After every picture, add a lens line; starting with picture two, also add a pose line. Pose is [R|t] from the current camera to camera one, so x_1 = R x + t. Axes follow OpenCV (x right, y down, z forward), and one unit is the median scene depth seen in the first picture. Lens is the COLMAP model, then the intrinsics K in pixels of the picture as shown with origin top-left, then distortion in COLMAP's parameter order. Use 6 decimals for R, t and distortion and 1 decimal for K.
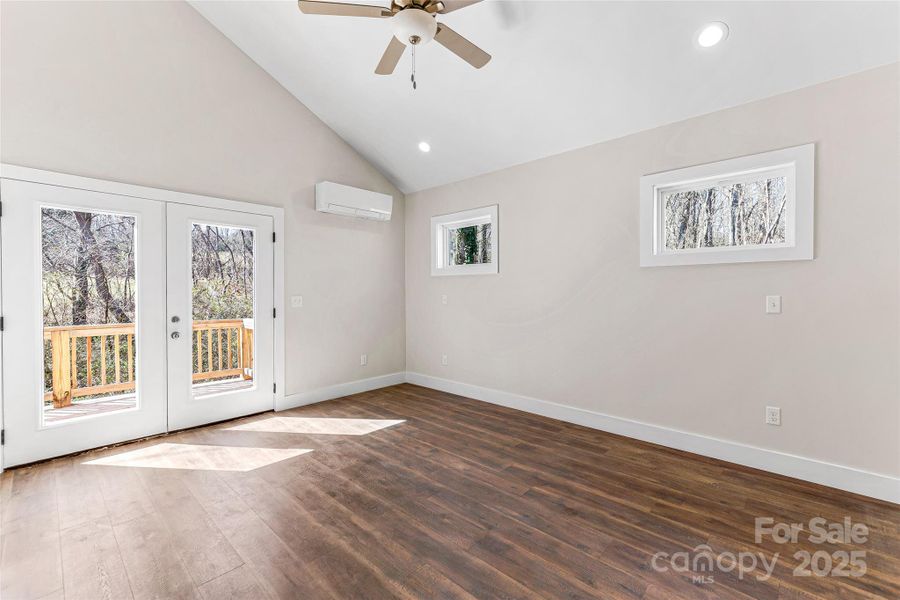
lens RADIAL K [[382.8, 0, 457.1], [0, 382.8, 297.5], [0, 0, 1]] dist [0.002675, 0.000163]
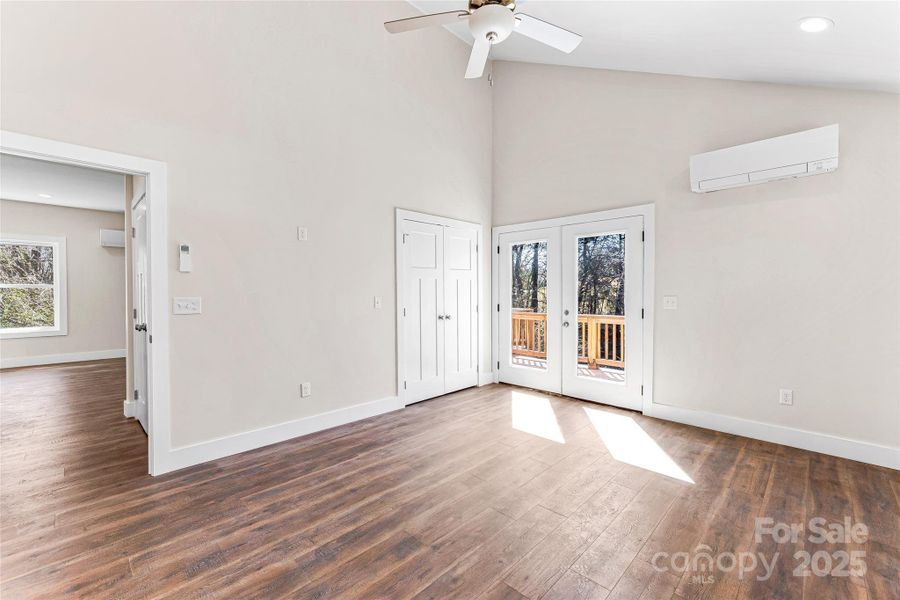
lens RADIAL K [[382.8, 0, 453.1], [0, 382.8, 294.6], [0, 0, 1]] dist [0.002675, 0.000163]
pose [[-0.037728, 0.008859, -0.999249, 0.741387], [-0.014513, 0.999850, 0.009412, -0.014286], [0.999183, 0.014857, -0.037594, 0.788894]]
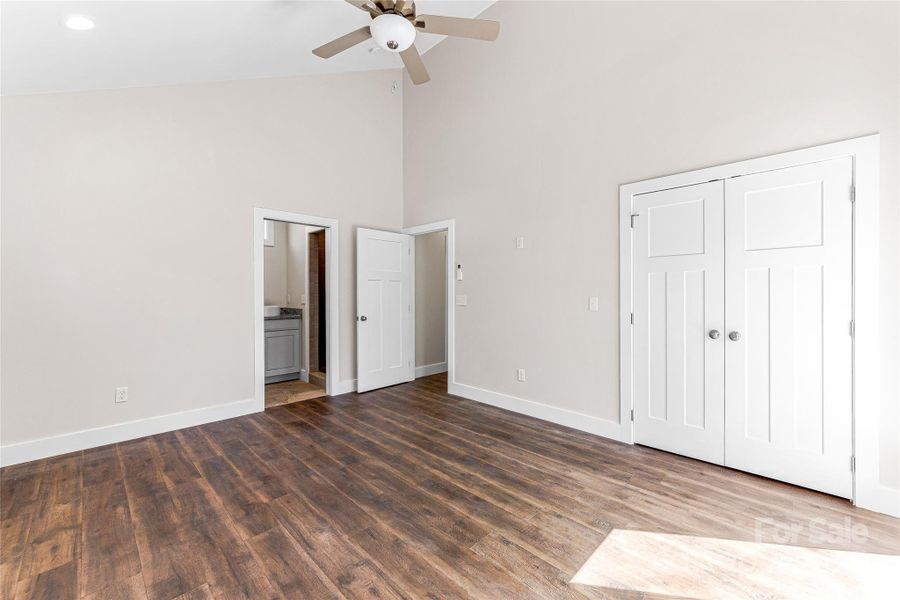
lens RADIAL K [[365.7, 0, 446.9], [0, 365.7, 293.0], [0, 0, 1]] dist [0.001710, -0.000517]
pose [[-0.998160, 0.002214, 0.060590, -0.259760], [0.003185, 0.999868, 0.015931, -0.022063], [-0.060547, 0.016094, -0.998036, 1.650431]]
